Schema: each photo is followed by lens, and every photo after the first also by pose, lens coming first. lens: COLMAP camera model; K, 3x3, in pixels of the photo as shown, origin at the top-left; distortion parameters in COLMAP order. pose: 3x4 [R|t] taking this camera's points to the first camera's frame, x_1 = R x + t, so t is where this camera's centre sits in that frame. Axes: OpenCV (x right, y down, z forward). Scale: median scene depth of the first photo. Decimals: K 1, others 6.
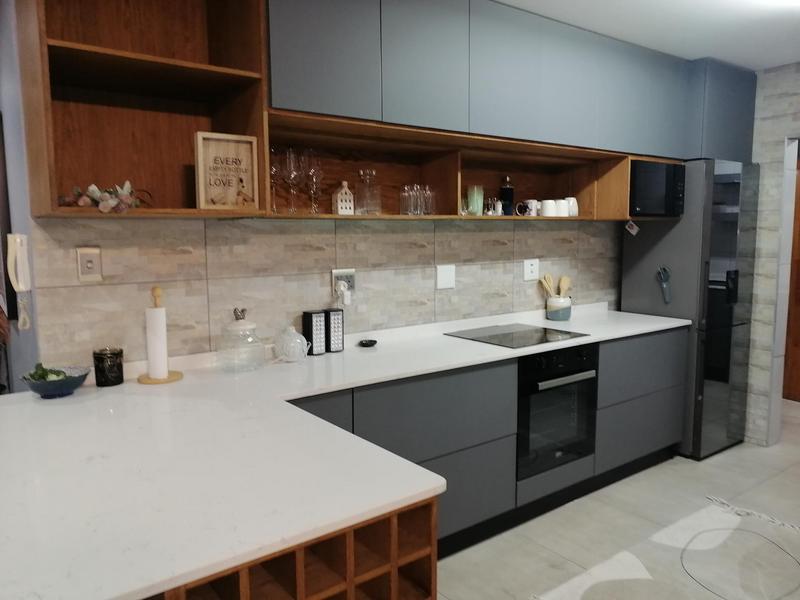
lens RADIAL K [[586.4, 0, 398.6], [0, 586.4, 295.8], [0, 0, 1]] dist [-0.029000, 0.029735]
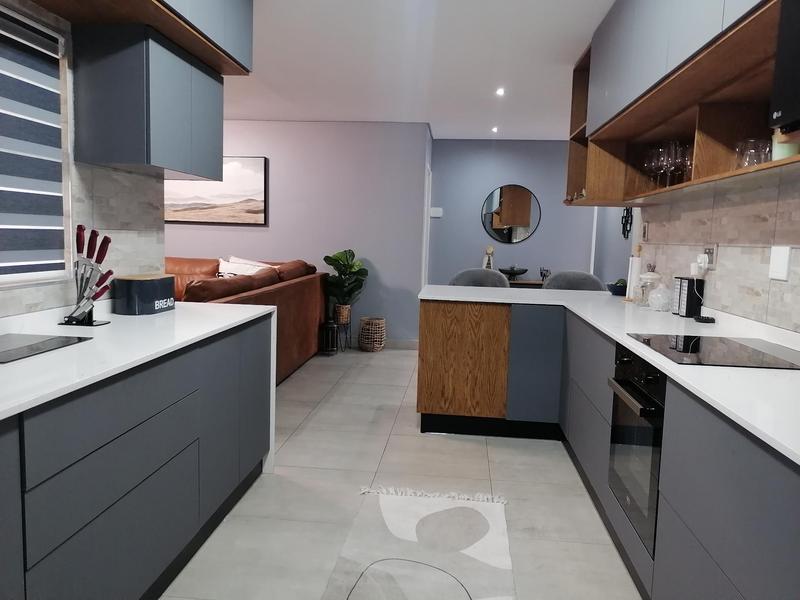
lens RADIAL K [[586.4, 0, 398.6], [0, 586.4, 295.8], [0, 0, 1]] dist [-0.029000, 0.029735]
pose [[-0.654134, 0.068378, -0.753281, 1.049261], [-0.101894, 0.978861, 0.177338, -0.081202], [0.749484, 0.192758, -0.633339, 1.265203]]
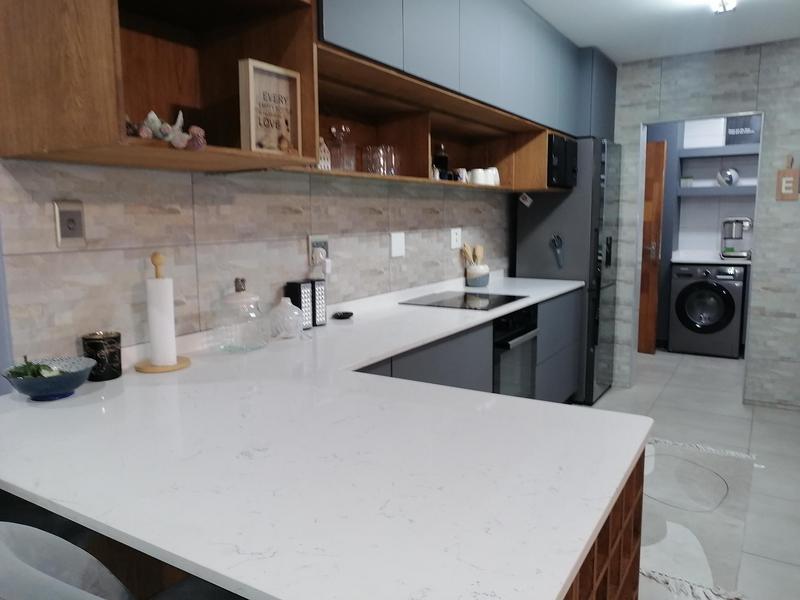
lens RADIAL K [[601.0, 0, 402.1], [0, 601.0, 297.6], [0, 0, 1]] dist [-0.023053, 0.003158]
pose [[0.923781, -0.052137, 0.379356, -0.336930], [0.044363, 0.998588, 0.029212, 0.030342], [-0.380344, -0.010156, 0.924789, 0.085358]]
